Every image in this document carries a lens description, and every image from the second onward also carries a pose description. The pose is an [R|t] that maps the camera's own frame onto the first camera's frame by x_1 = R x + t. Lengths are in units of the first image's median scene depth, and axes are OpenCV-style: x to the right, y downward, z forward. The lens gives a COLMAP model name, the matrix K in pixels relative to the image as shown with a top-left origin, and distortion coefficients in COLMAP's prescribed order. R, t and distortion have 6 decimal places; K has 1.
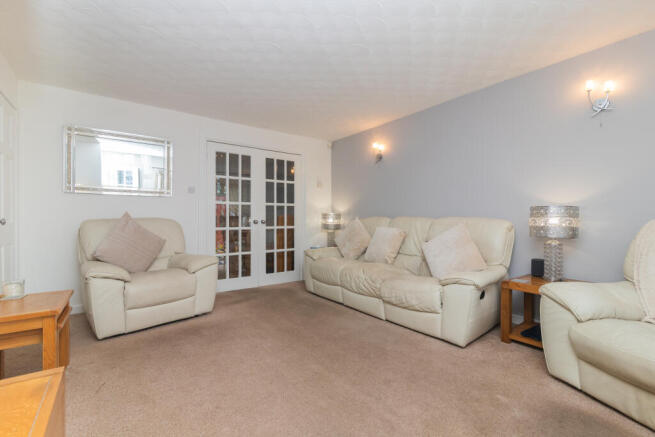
lens RADIAL K [[302.6, 0, 330.7], [0, 302.6, 221.1], [0, 0, 1]] dist [0.004754, -0.000381]
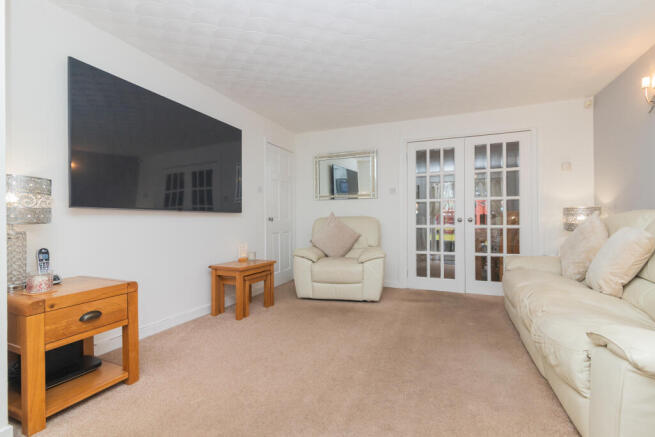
lens RADIAL K [[302.6, 0, 328.7], [0, 302.6, 221.2], [0, 0, 1]] dist [0.004754, -0.000381]
pose [[0.496473, 0.004762, -0.868039, 0.461500], [-0.001296, 0.999988, 0.004744, 0.004607], [0.868051, -0.001230, 0.496474, 0.295738]]
